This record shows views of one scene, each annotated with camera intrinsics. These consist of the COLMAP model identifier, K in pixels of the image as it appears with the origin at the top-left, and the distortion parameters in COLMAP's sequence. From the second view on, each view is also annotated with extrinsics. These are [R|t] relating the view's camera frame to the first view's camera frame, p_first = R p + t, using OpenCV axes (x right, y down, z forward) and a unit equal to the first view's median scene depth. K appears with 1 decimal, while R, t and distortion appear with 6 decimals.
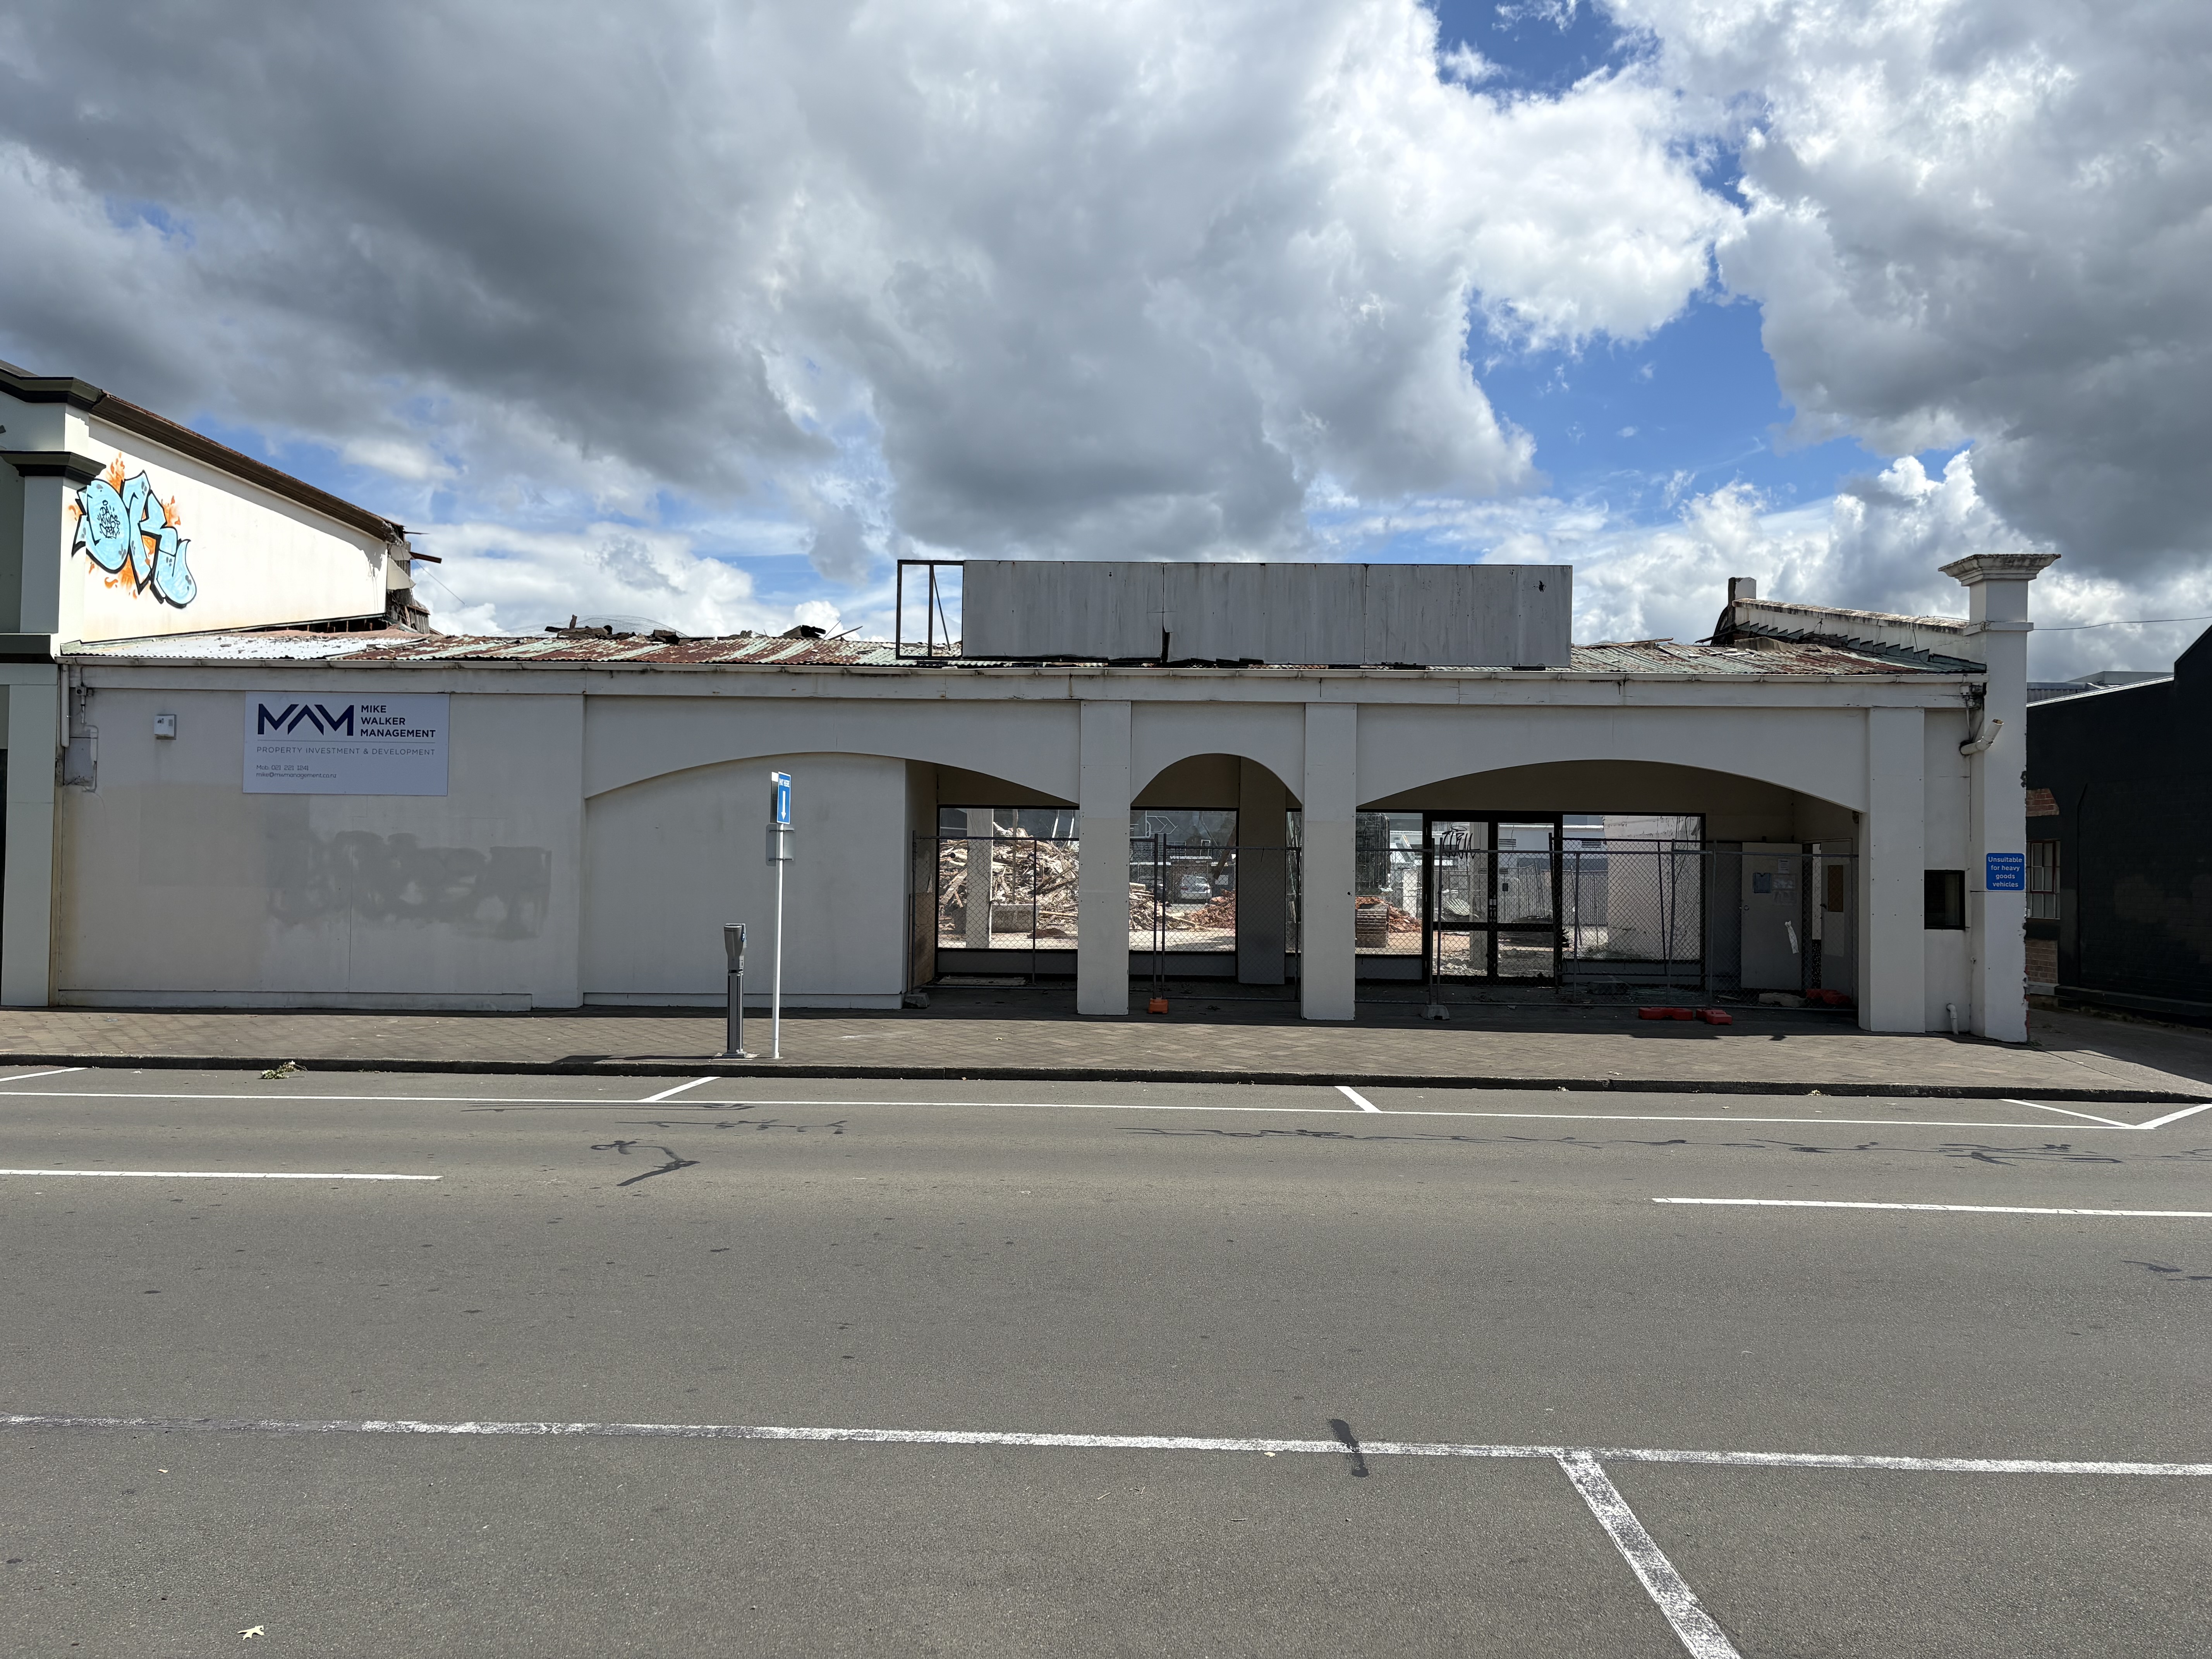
lens RADIAL K [[1670.3, 0, 1106.0], [0, 1670.3, 829.5], [0, 0, 1]] dist [0.051219, -0.003051]
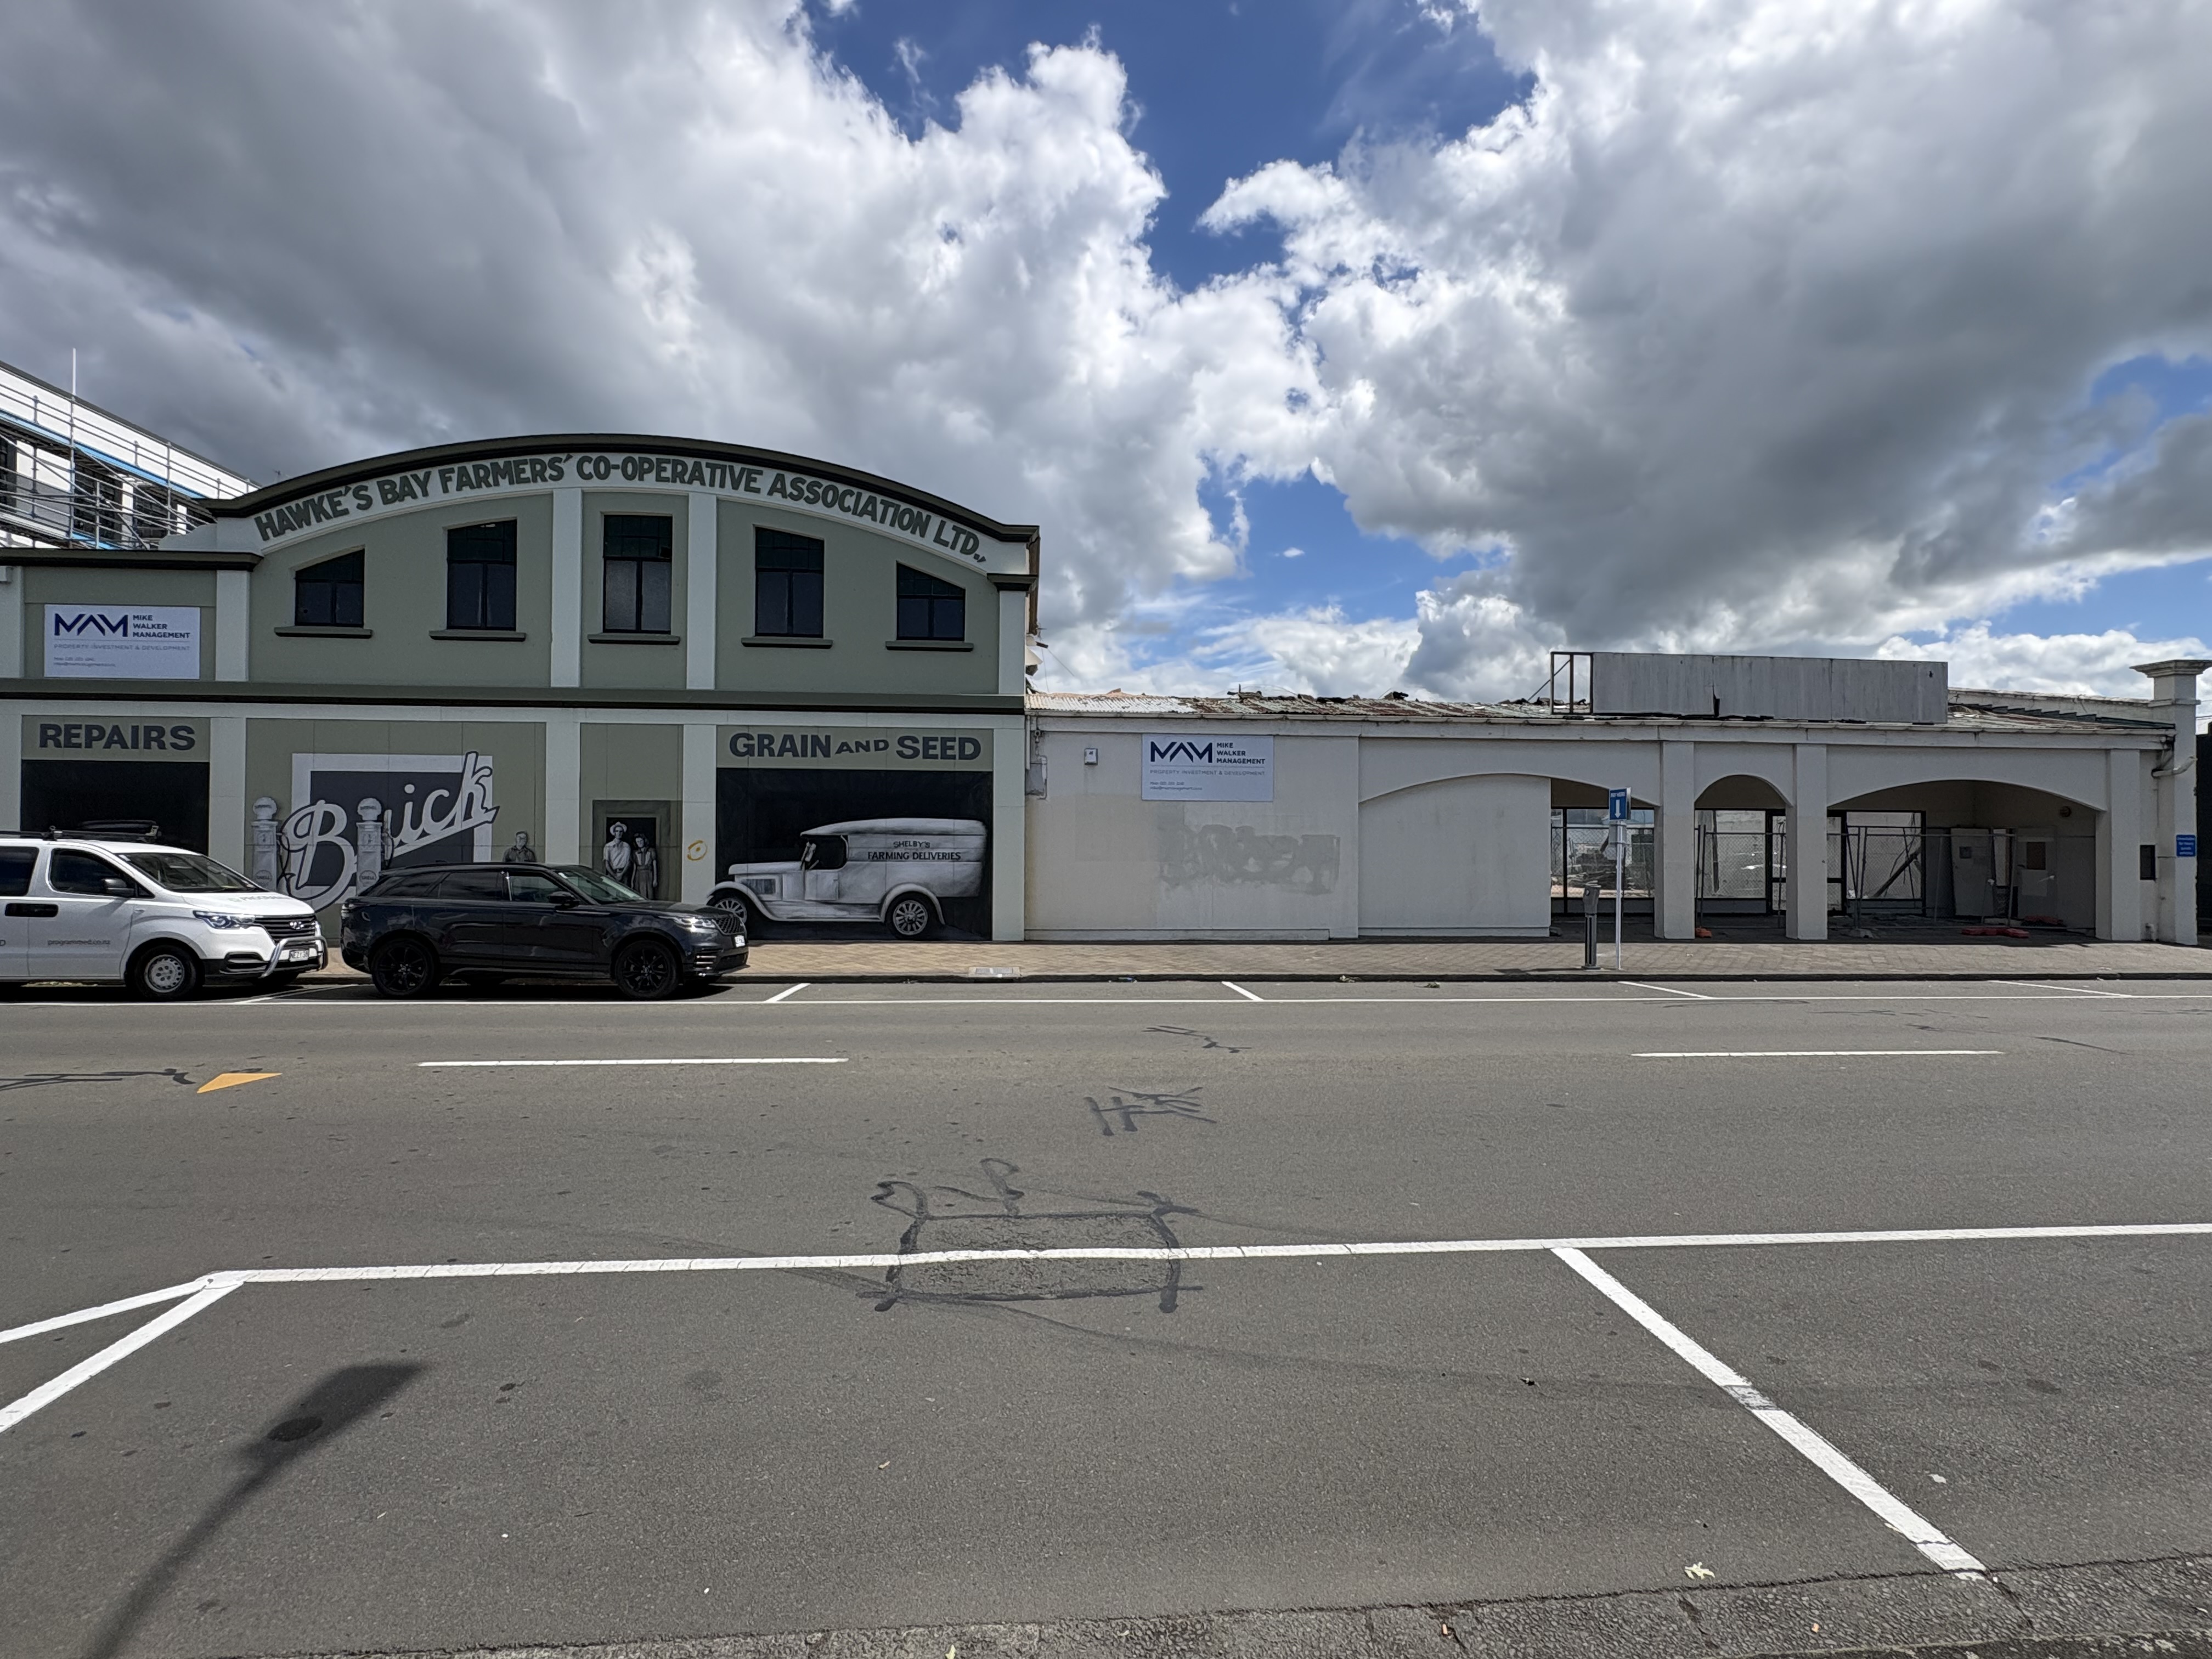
lens RADIAL K [[1104.6, 0, 1106.0], [0, 1104.6, 829.5], [0, 0, 1]] dist [0.003458, 0.000968]
pose [[0.993433, -0.003414, 0.114363, -0.660012], [0.001884, 0.999907, 0.013483, -0.008663], [-0.114399, -0.013179, 0.993347, 0.013826]]
